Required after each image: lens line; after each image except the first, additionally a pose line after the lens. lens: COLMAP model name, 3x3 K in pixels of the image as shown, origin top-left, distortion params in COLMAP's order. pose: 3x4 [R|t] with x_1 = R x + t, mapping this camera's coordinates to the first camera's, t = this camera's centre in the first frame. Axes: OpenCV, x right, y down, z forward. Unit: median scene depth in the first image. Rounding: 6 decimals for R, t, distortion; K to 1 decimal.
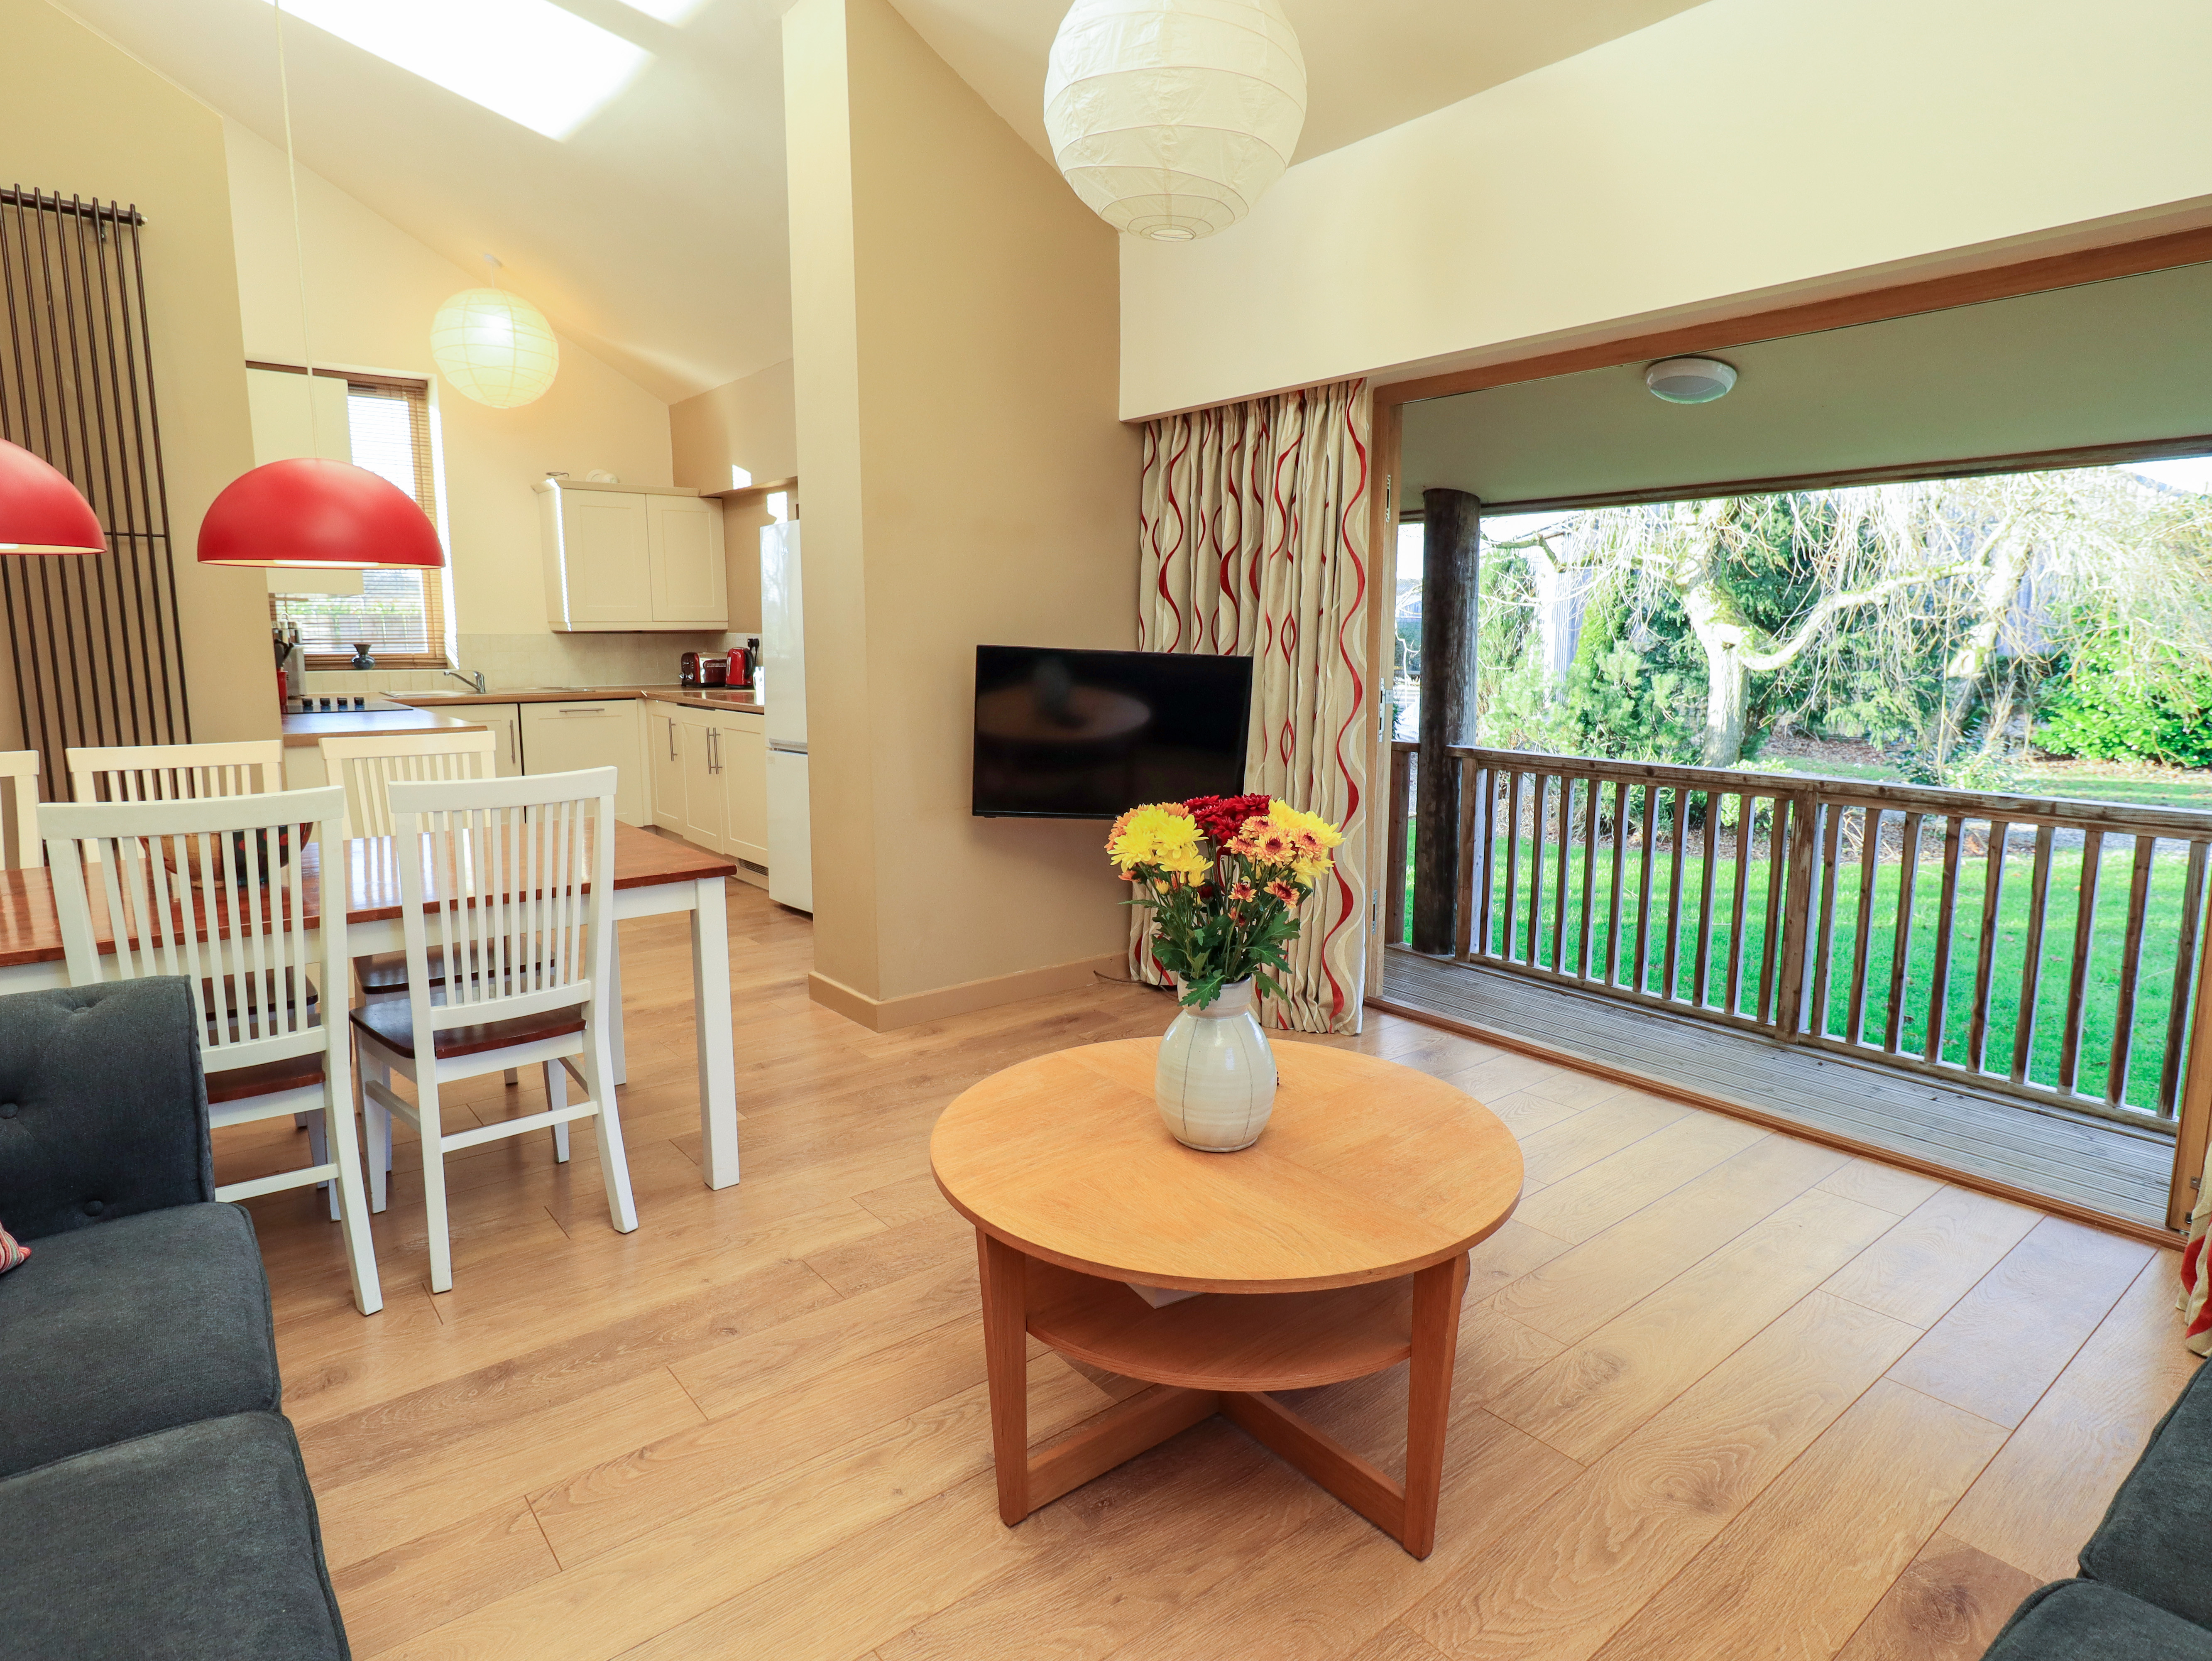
lens RADIAL K [[1238.0, 0, 1123.8], [0, 1238.0, 803.4], [0, 0, 1]] dist [0.006794, 0.000603]
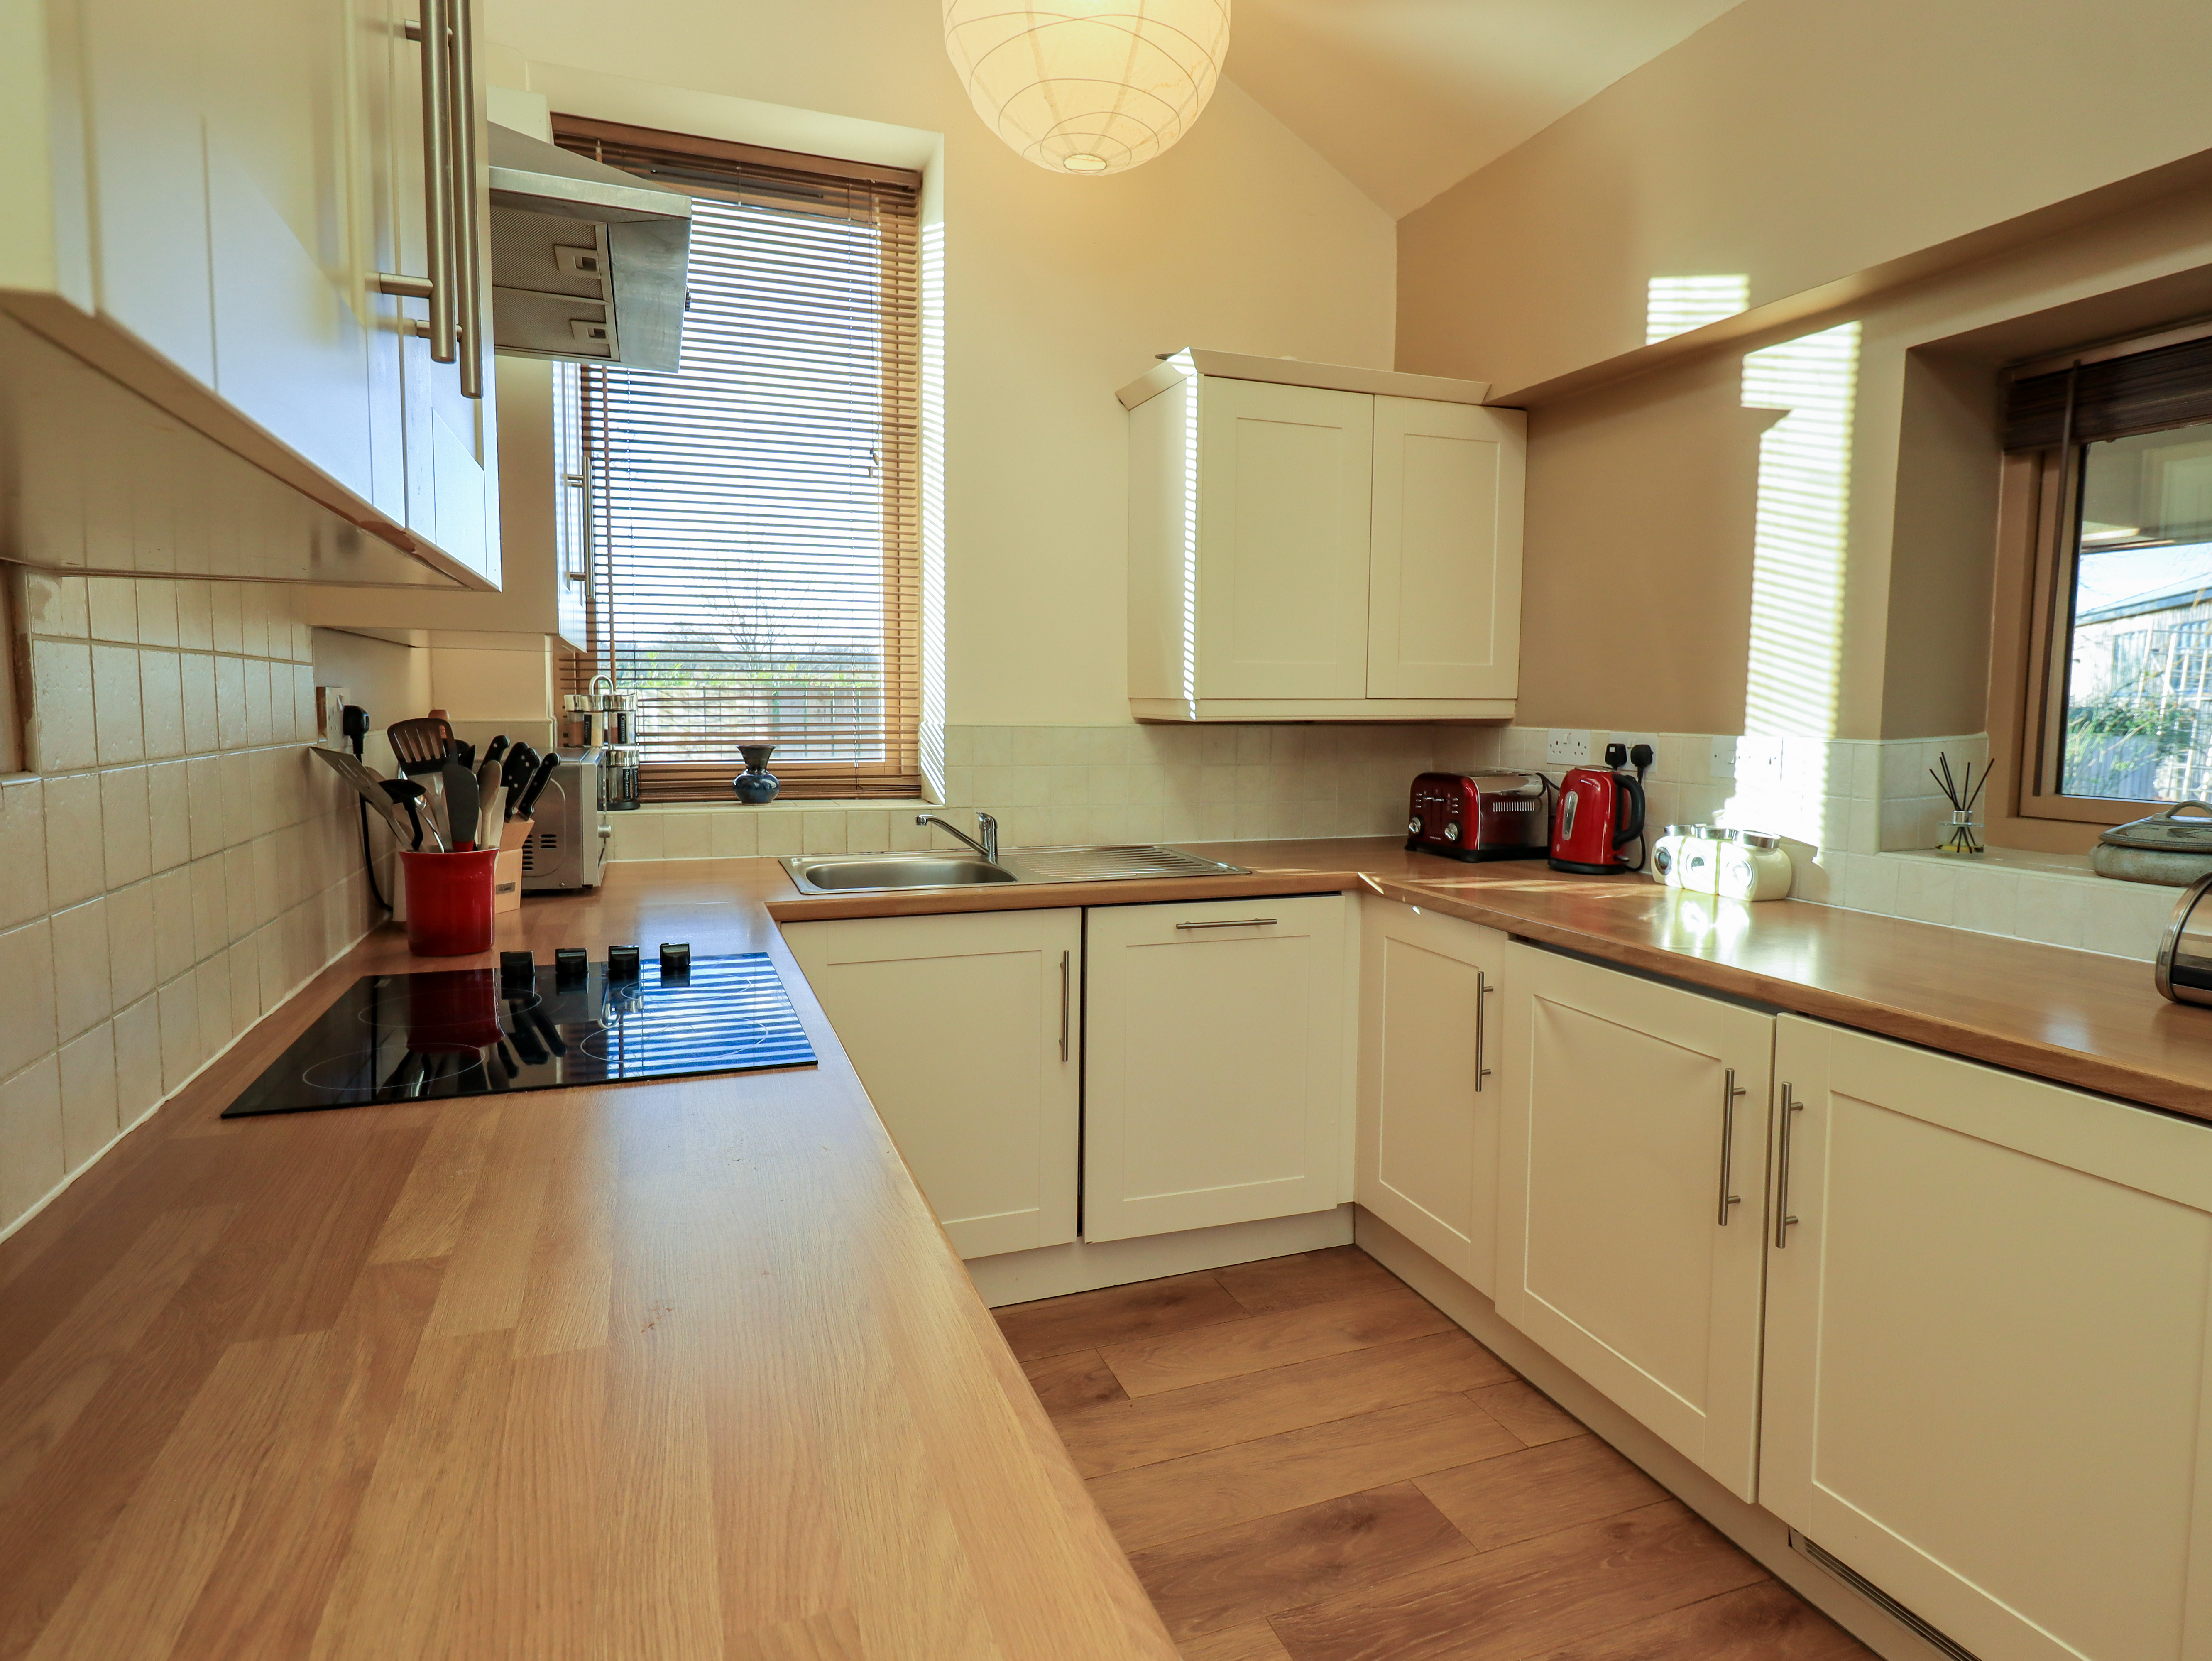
lens RADIAL K [[1238.0, 0, 1123.8], [0, 1238.0, 803.4], [0, 0, 1]] dist [0.006794, 0.000603]
pose [[0.949975, 0.034767, -0.310385, -0.337774], [-0.054650, 0.996957, -0.055591, -0.087050], [0.307508, 0.069773, 0.948984, 0.599443]]
